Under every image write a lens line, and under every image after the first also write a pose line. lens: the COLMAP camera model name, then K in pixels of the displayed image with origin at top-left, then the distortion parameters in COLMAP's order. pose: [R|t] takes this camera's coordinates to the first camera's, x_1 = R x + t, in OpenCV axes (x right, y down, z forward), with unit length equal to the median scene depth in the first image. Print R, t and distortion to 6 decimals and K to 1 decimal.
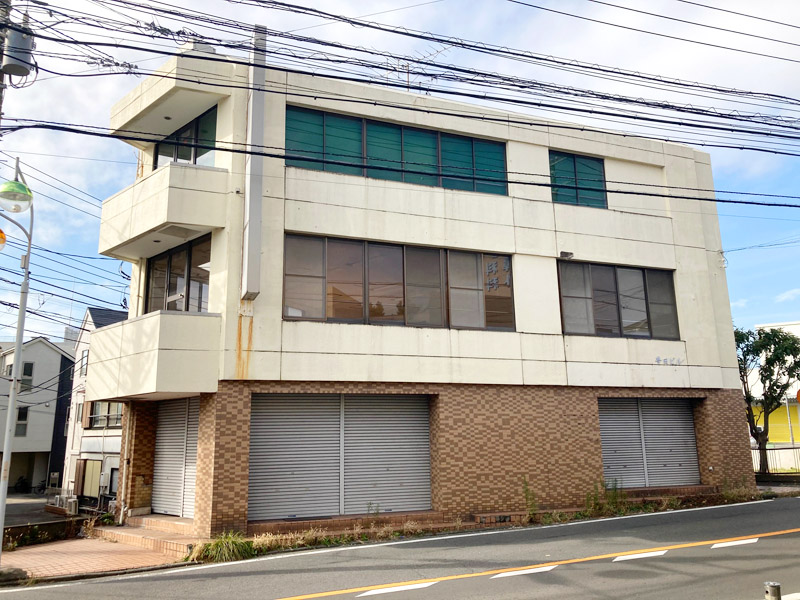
lens RADIAL K [[646.4, 0, 400.0], [0, 646.4, 300.0], [0, 0, 1]] dist [0.074586, -0.200065]
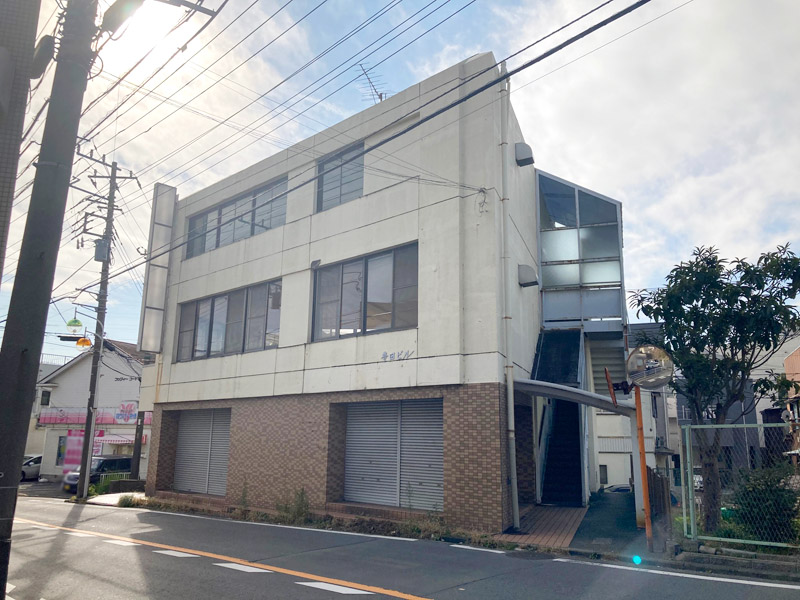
lens RADIAL K [[646.4, 0, 400.0], [0, 646.4, 300.0], [0, 0, 1]] dist [0.074586, -0.200065]
pose [[0.418996, -0.167204, -0.892460, 1.240372], [0.177075, 0.979074, -0.100297, 0.114660], [0.890554, -0.116008, 0.439836, 0.691318]]
